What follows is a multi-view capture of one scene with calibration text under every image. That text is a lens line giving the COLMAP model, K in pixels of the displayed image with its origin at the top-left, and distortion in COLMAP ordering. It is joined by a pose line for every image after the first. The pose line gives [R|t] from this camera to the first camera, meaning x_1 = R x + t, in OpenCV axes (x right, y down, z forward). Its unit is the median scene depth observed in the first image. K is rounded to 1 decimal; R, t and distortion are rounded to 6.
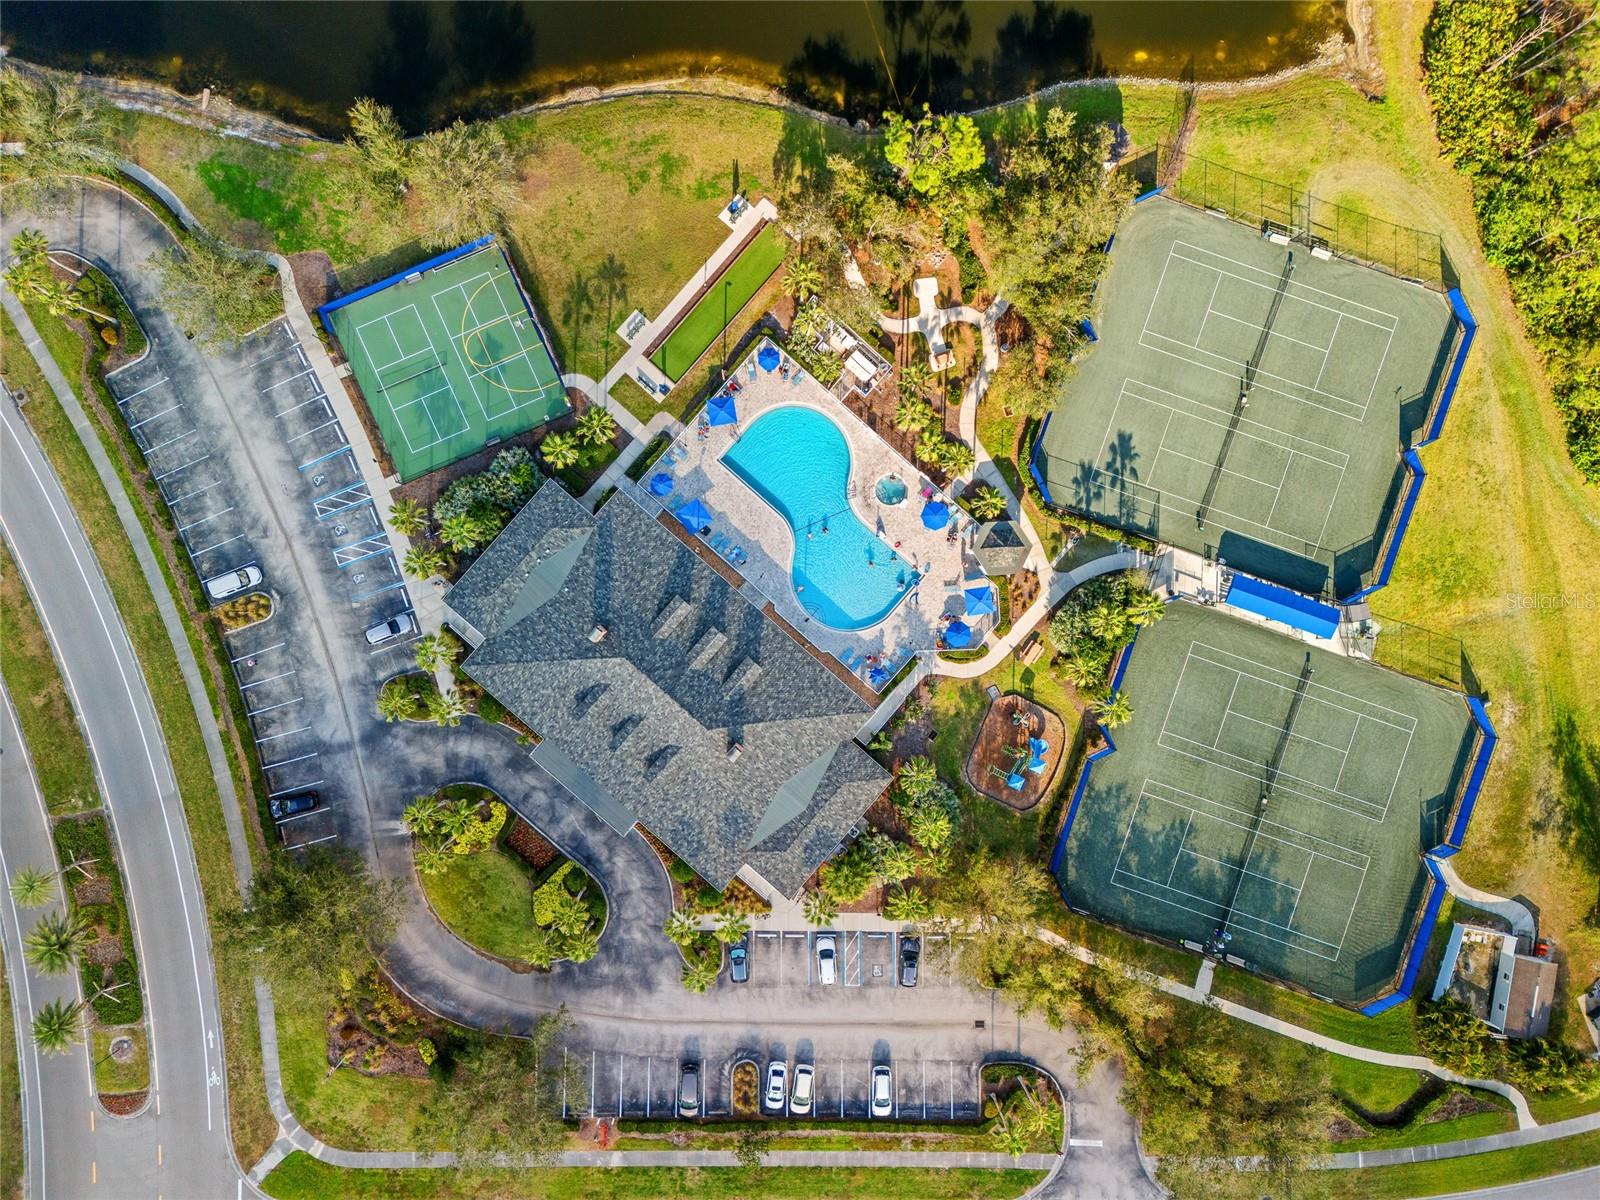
lens RADIAL K [[1126.2, 0, 800.0], [0, 1126.2, 600.0], [0, 0, 1]] dist [0.051844, -0.000788]
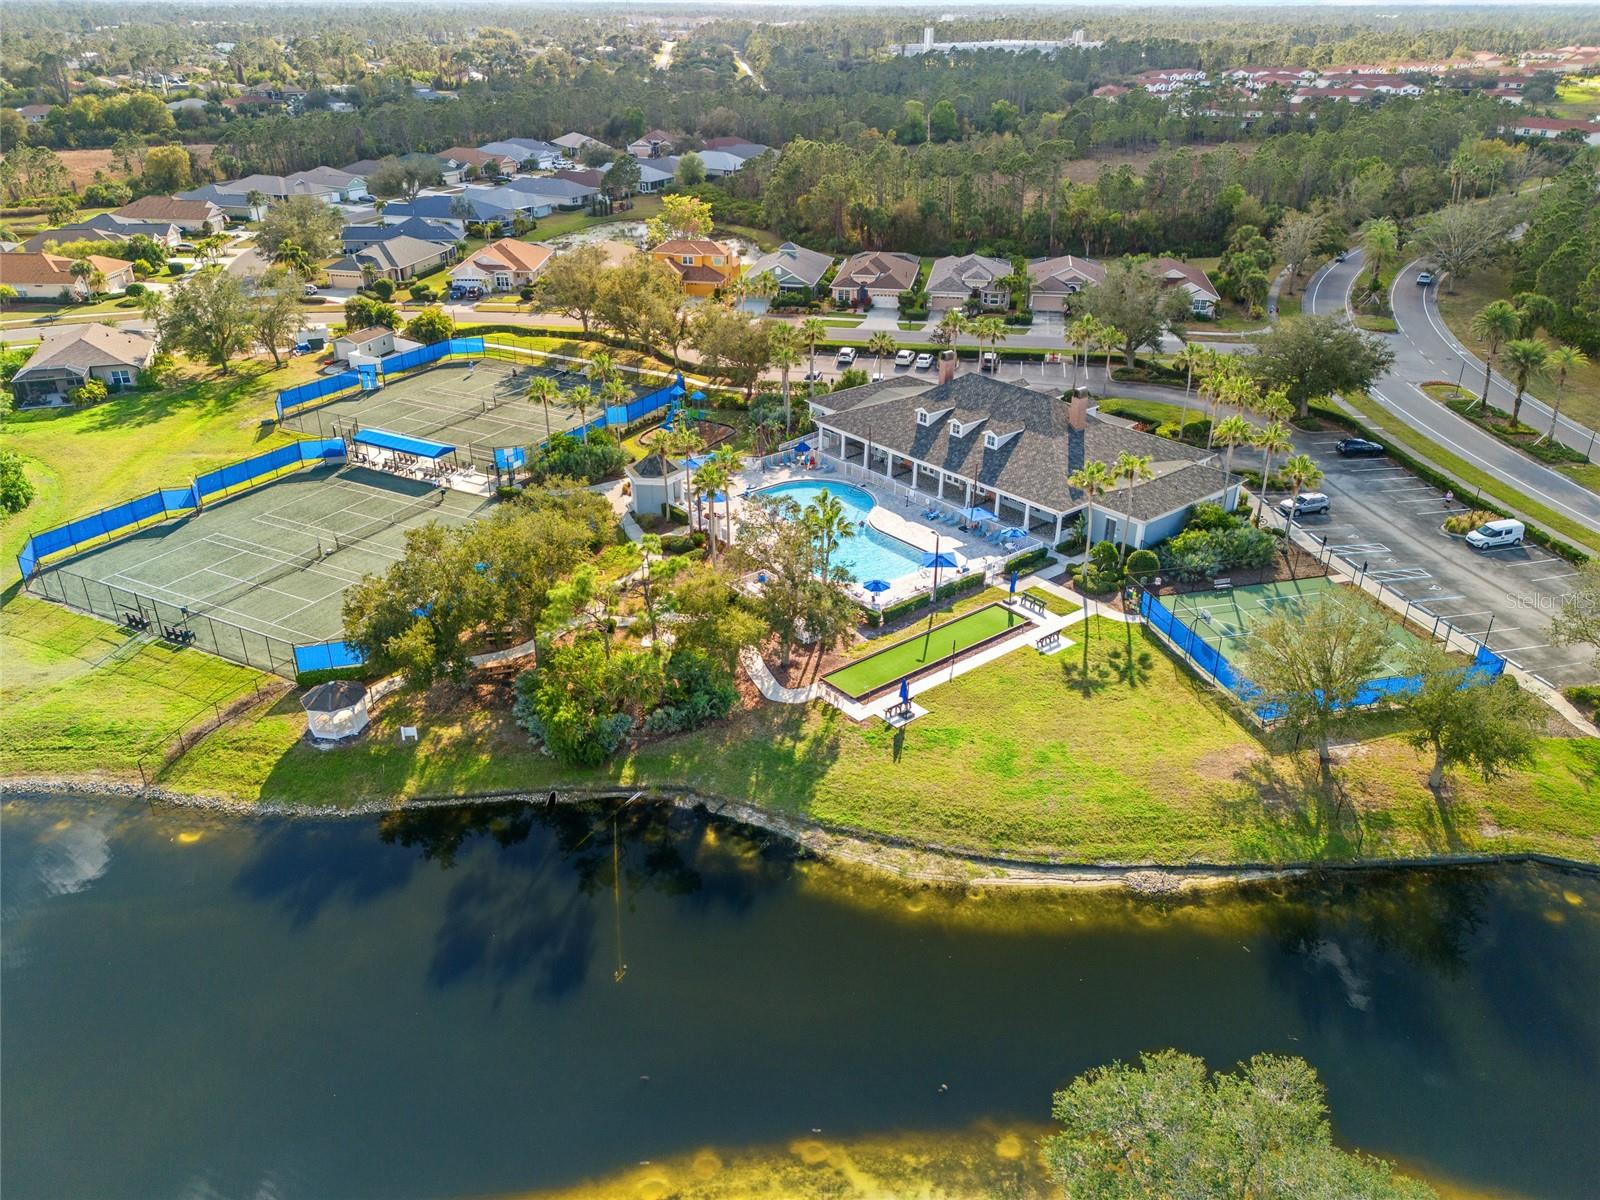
lens RADIAL K [[1126.2, 0, 800.0], [0, 1126.2, 600.0], [0, 0, 1]] dist [0.051844, -0.000788]
pose [[-0.987359, -0.097417, 0.125032, -0.072605], [0.156542, -0.475638, 0.865600, -0.887868], [-0.024854, 0.874230, 0.484875, 0.610434]]
